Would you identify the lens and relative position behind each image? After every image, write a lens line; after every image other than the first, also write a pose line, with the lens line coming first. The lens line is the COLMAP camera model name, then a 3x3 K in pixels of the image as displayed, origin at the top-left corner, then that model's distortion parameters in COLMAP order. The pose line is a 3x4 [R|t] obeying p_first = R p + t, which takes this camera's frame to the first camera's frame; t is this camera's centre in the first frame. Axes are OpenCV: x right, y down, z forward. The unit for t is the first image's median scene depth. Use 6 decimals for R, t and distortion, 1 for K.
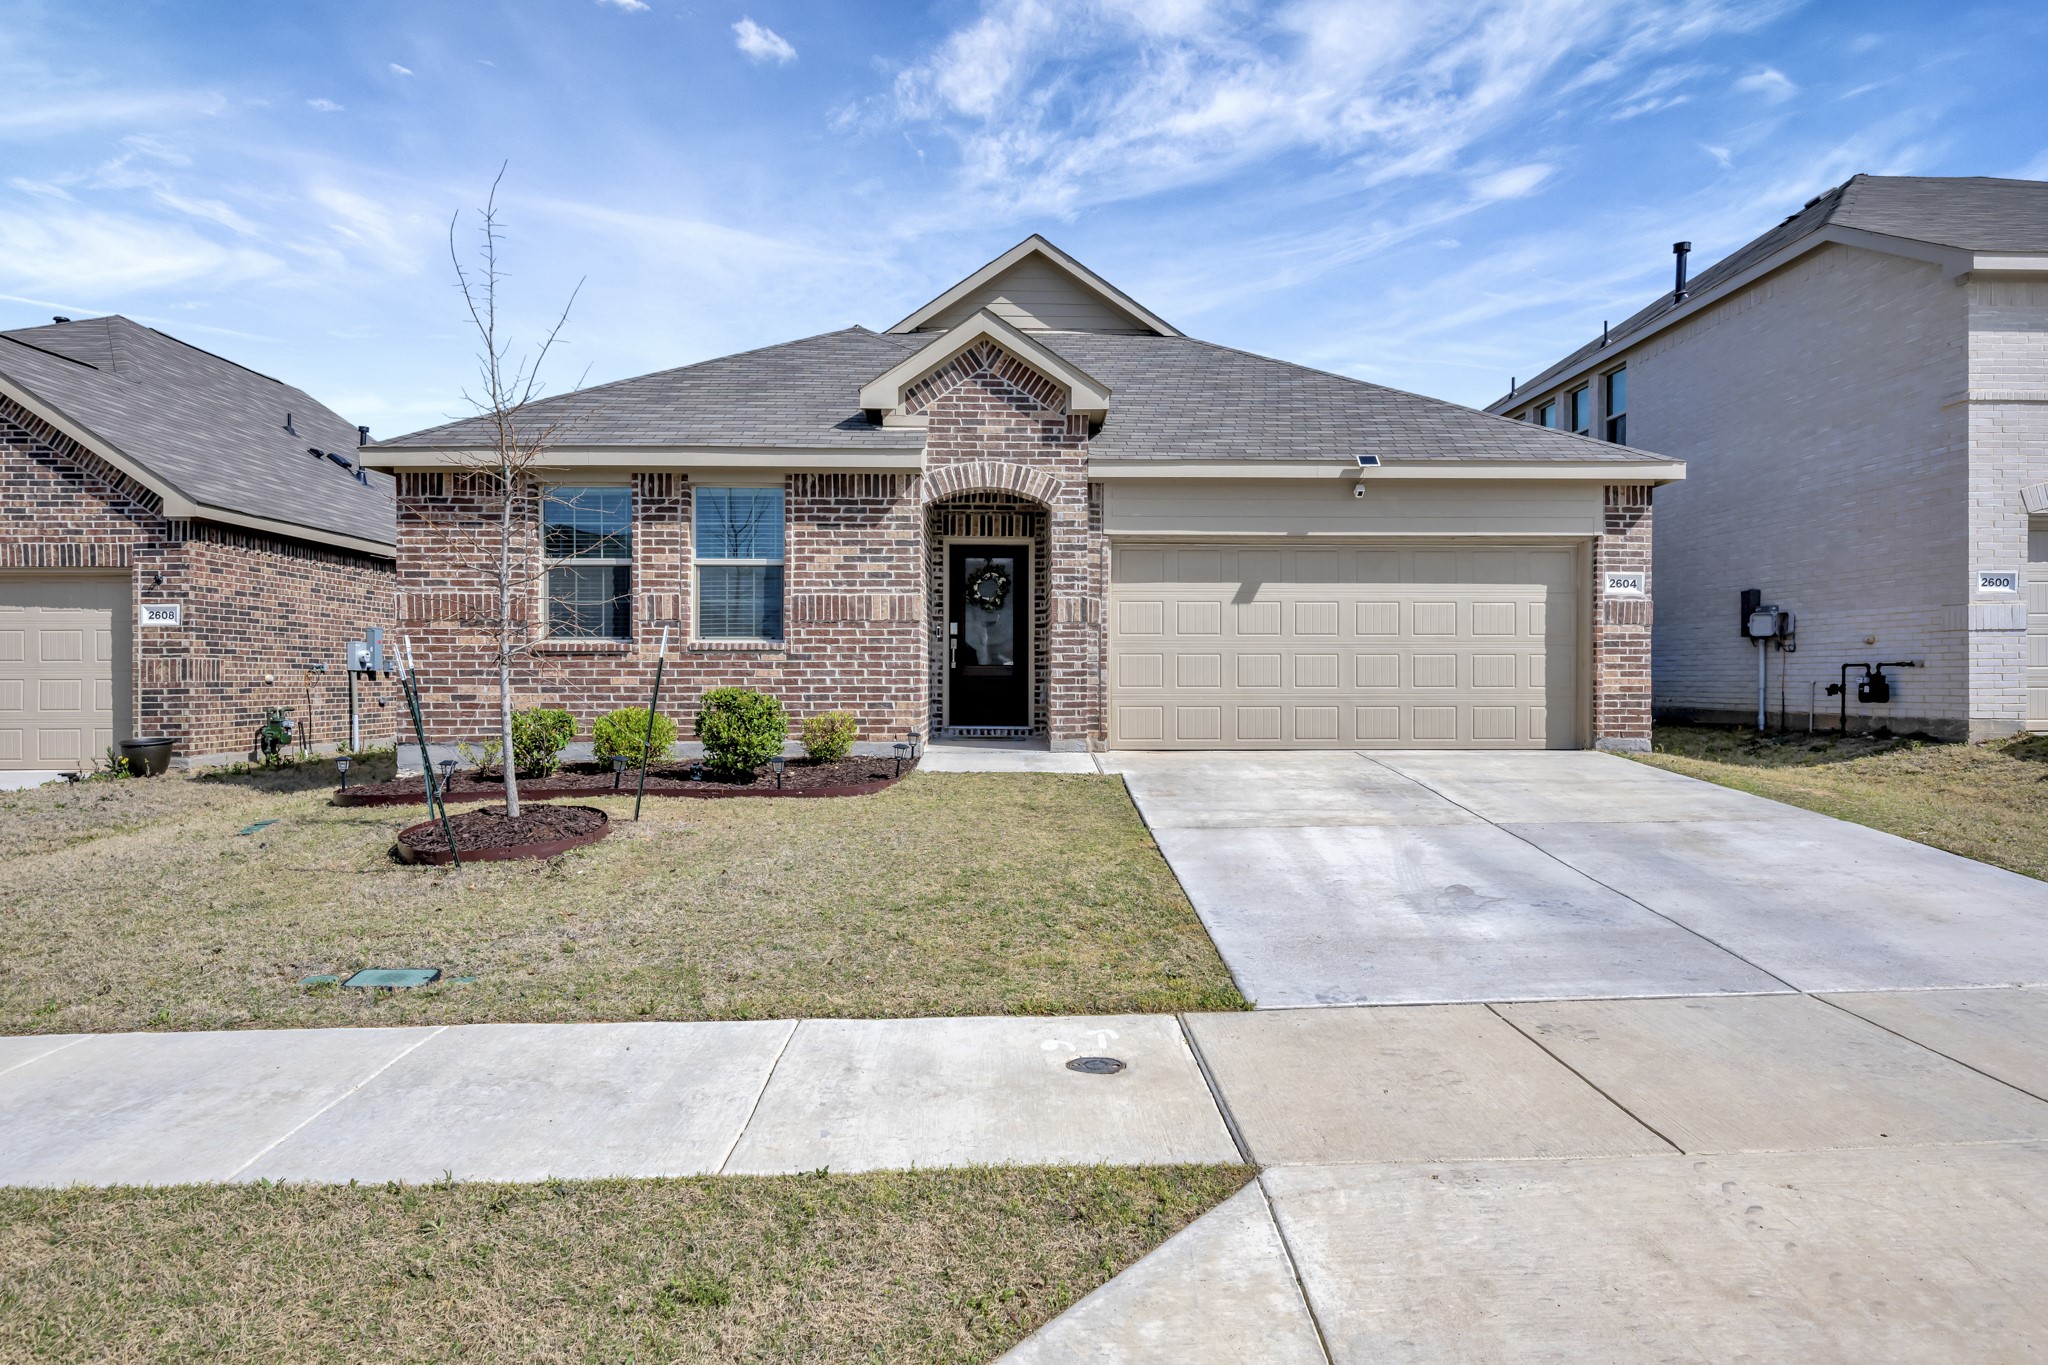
lens RADIAL K [[1253.2, 0, 1024.0], [0, 1253.2, 682.5], [0, 0, 1]] dist [-0.000402, -0.000026]
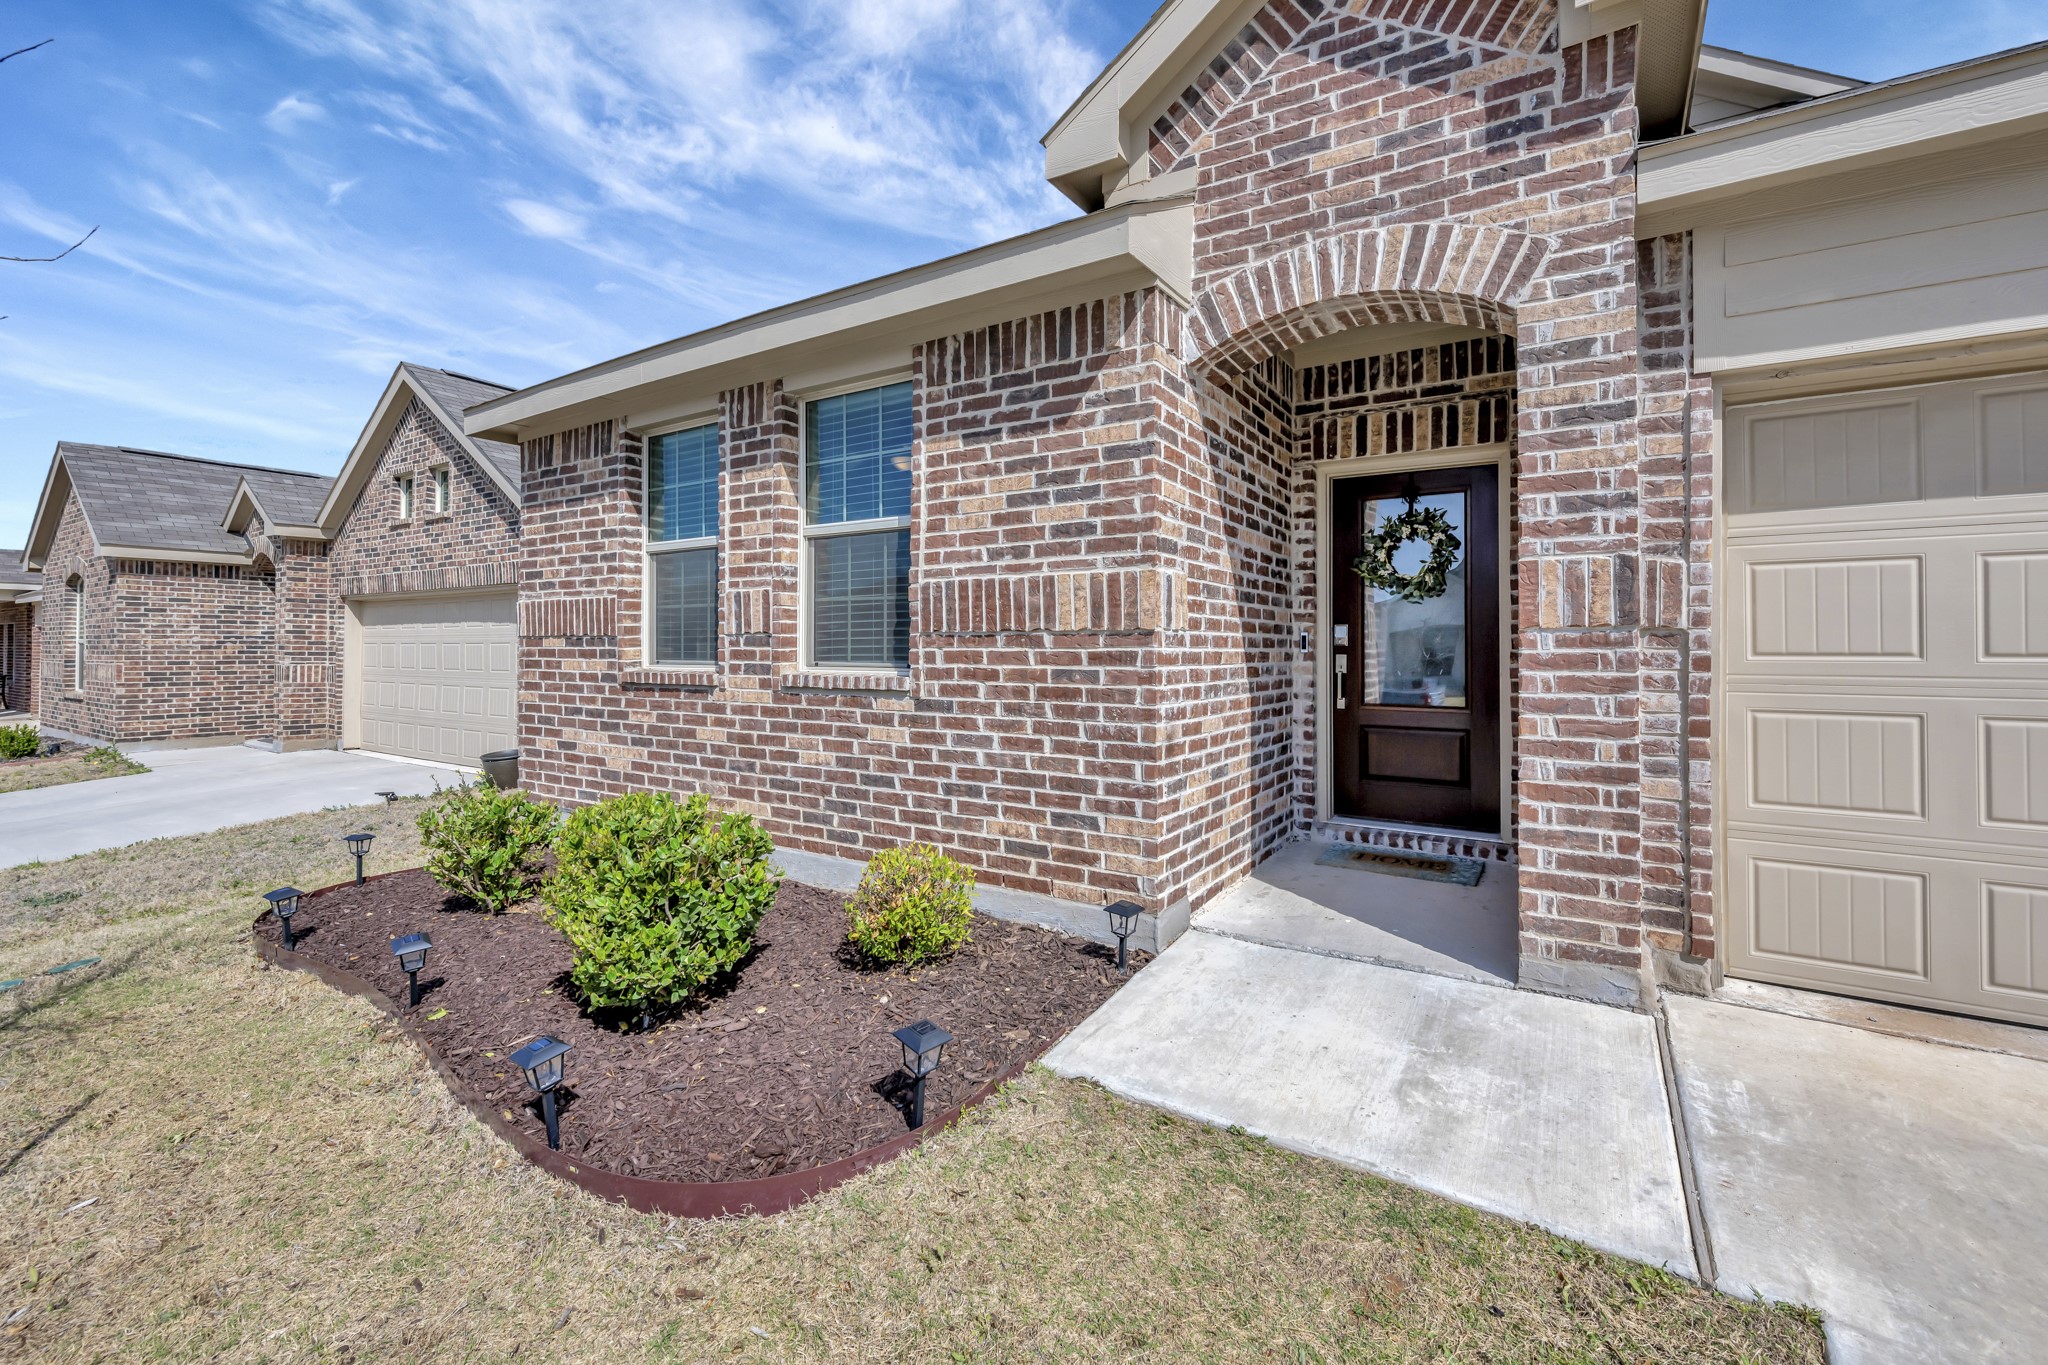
lens RADIAL K [[876.1, 0, 1025.0], [0, 876.1, 636.4], [0, 0, 1]] dist [0.000733, -0.004120]
pose [[0.836743, -0.007414, -0.547545, 0.042159], [-0.003188, 0.999825, -0.018410, -0.041558], [0.547586, 0.017150, 0.836573, 0.727060]]
